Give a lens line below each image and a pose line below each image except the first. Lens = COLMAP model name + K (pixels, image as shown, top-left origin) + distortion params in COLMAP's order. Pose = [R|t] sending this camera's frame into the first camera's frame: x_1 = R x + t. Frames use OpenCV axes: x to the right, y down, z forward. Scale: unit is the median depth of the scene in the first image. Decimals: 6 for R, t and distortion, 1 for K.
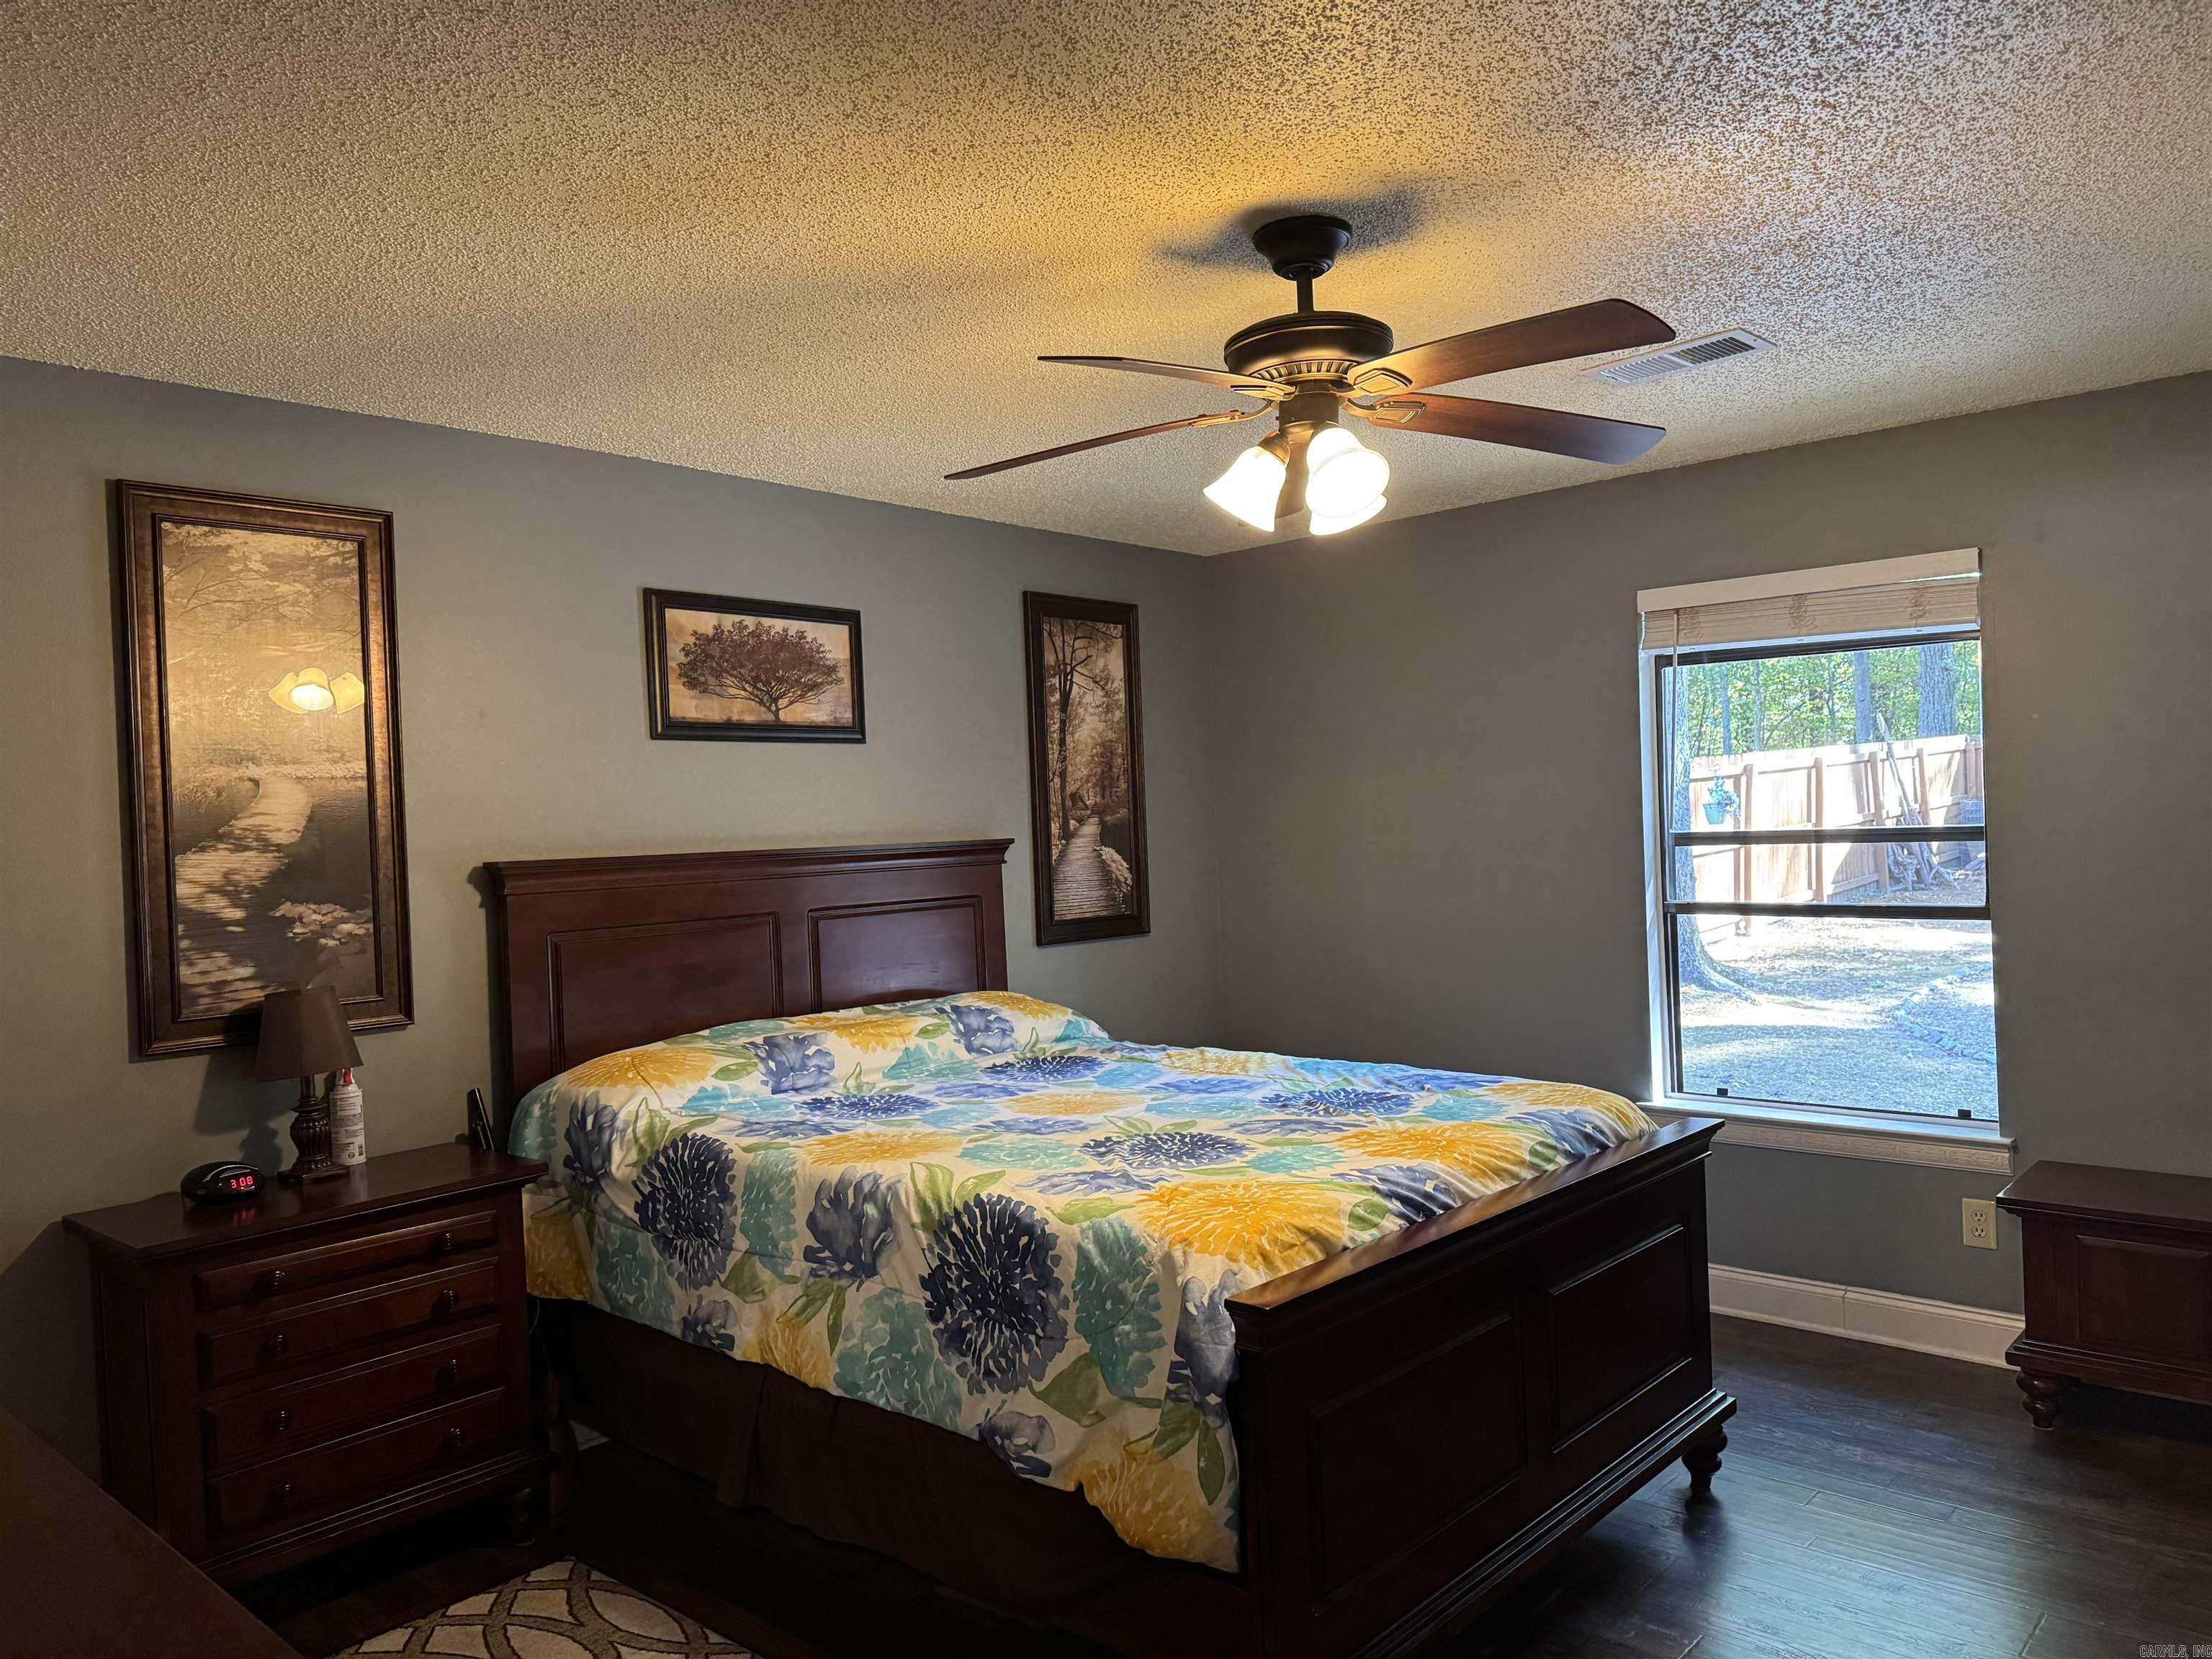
lens RADIAL K [[1525.4, 0, 1106.0], [0, 1525.4, 829.5], [0, 0, 1]] dist [0.137164, -0.210787]
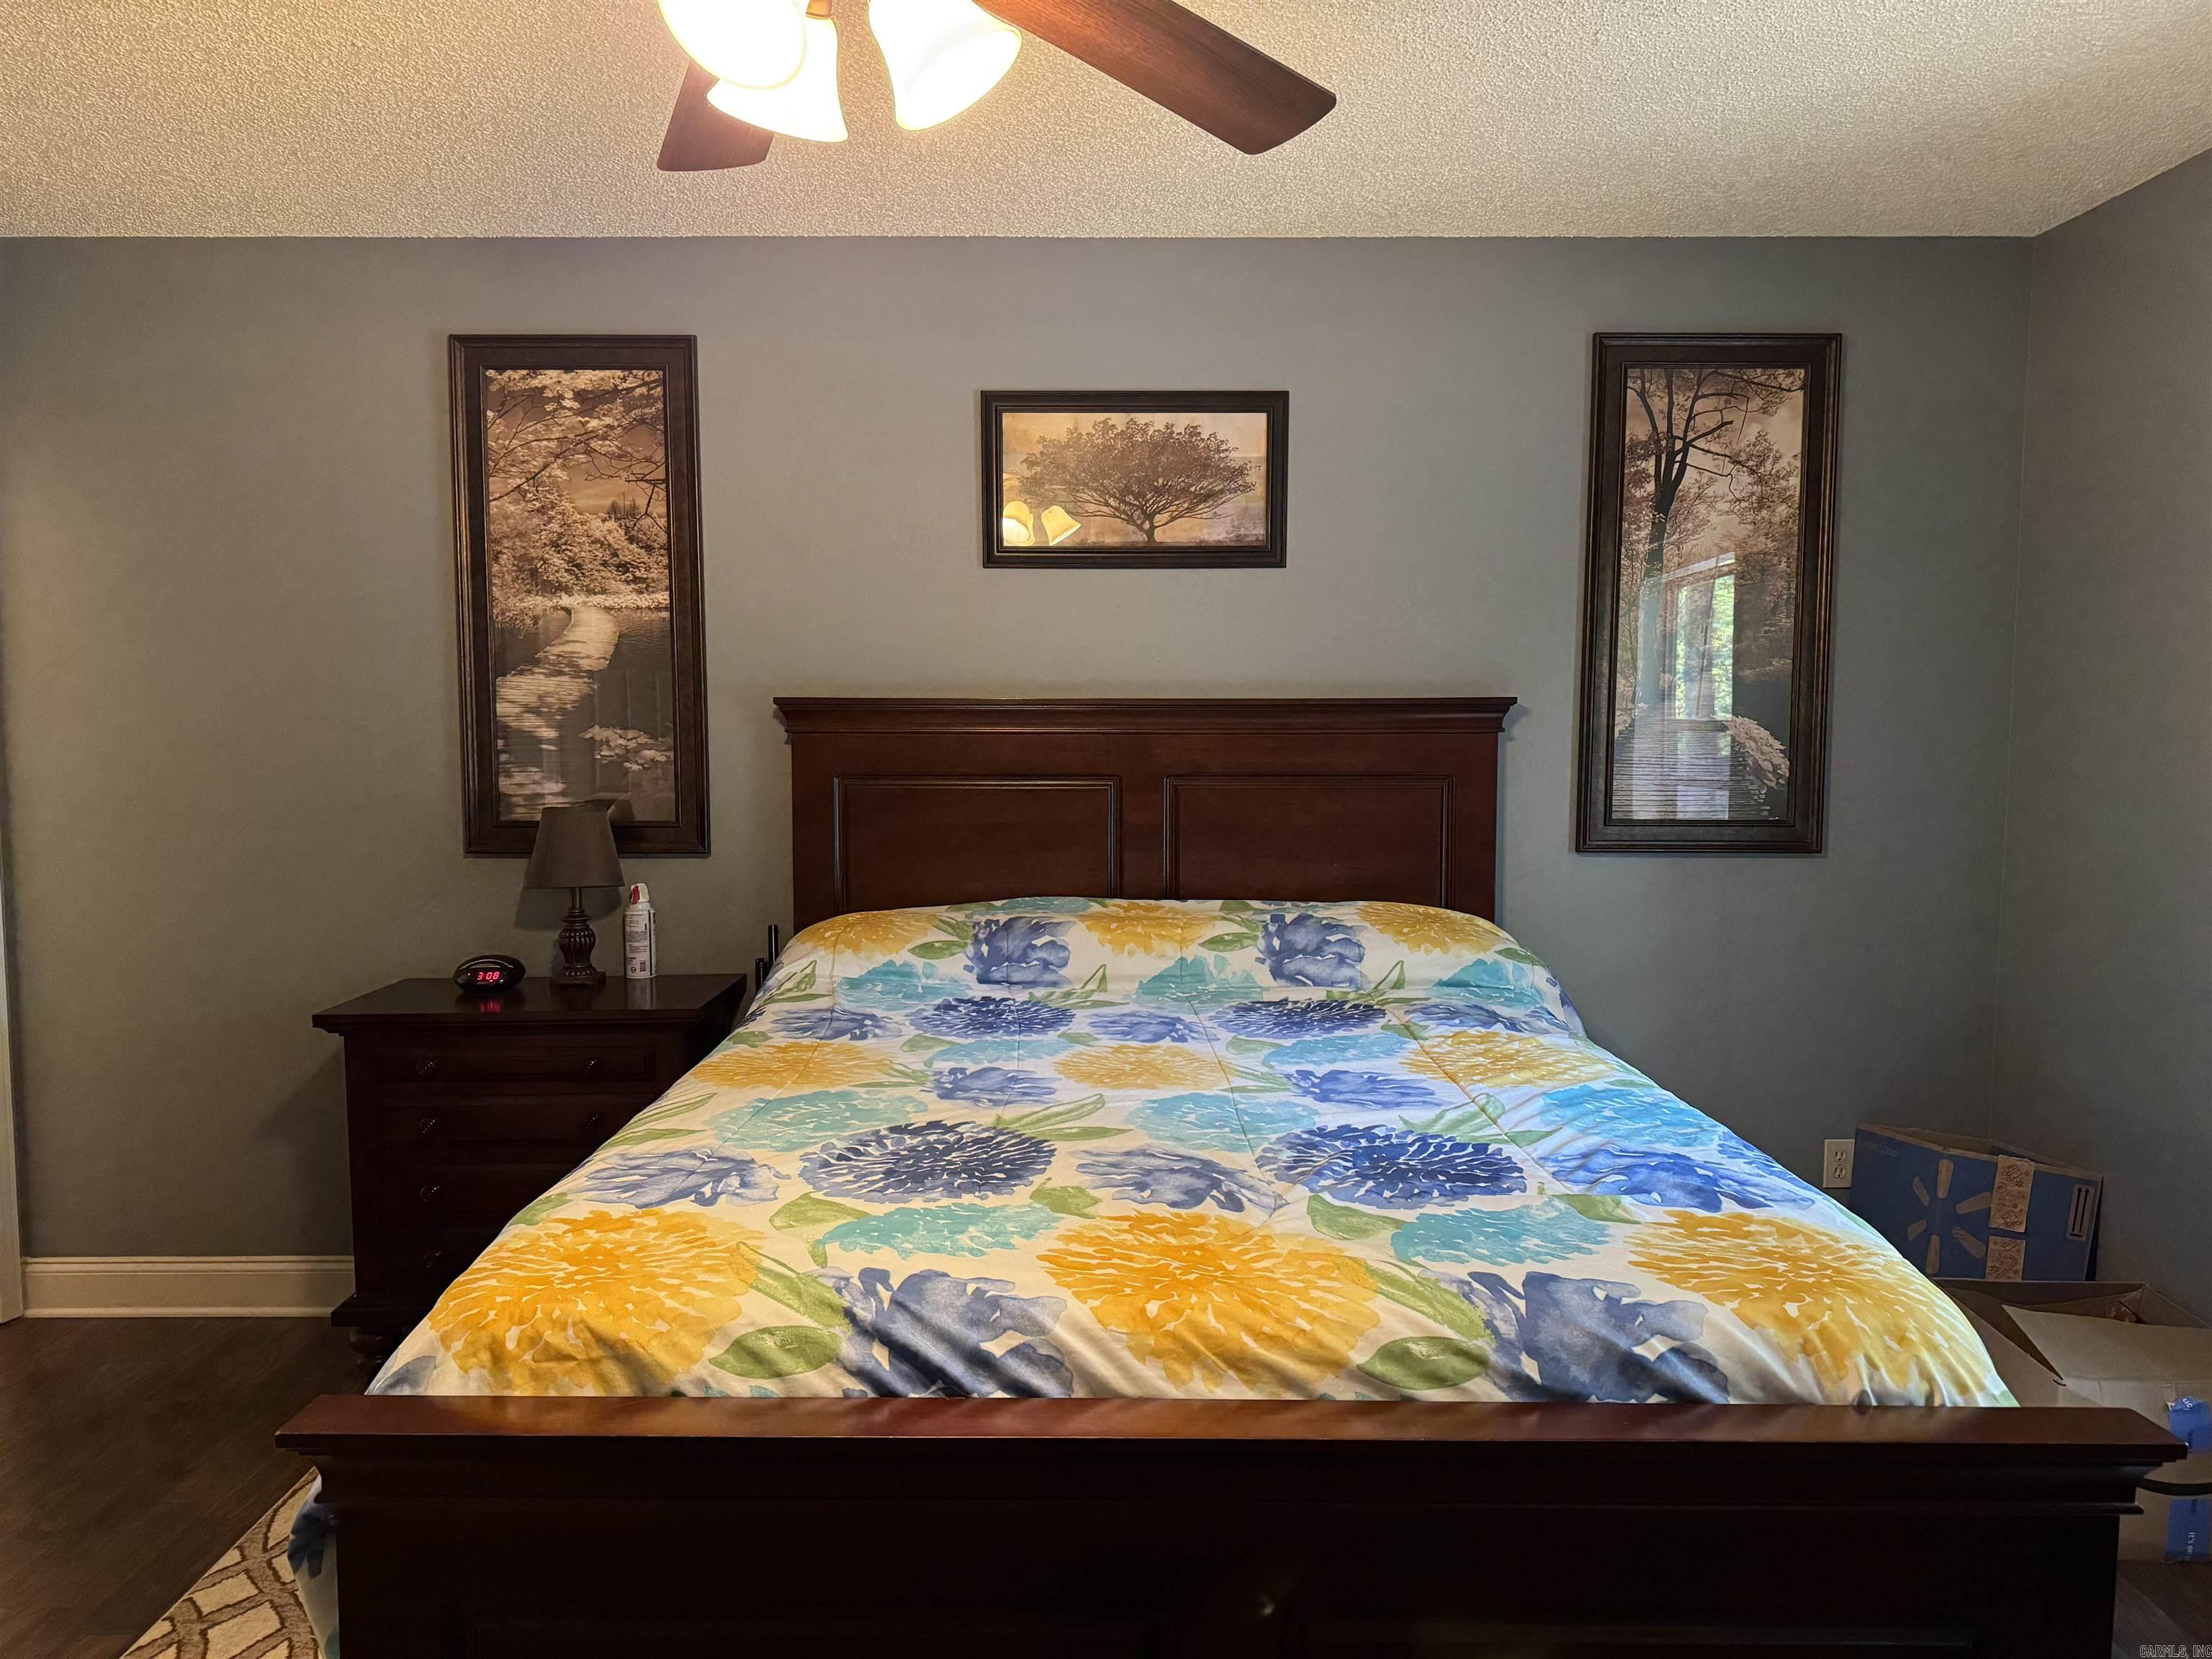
lens RADIAL K [[1538.4, 0, 1106.0], [0, 1538.4, 829.5], [0, 0, 1]] dist [0.209769, -0.448110]
pose [[0.675934, 0.099207, -0.730254, 0.462892], [-0.028976, 0.993709, 0.108178, -0.008123], [0.736392, -0.051962, 0.674556, 0.491820]]
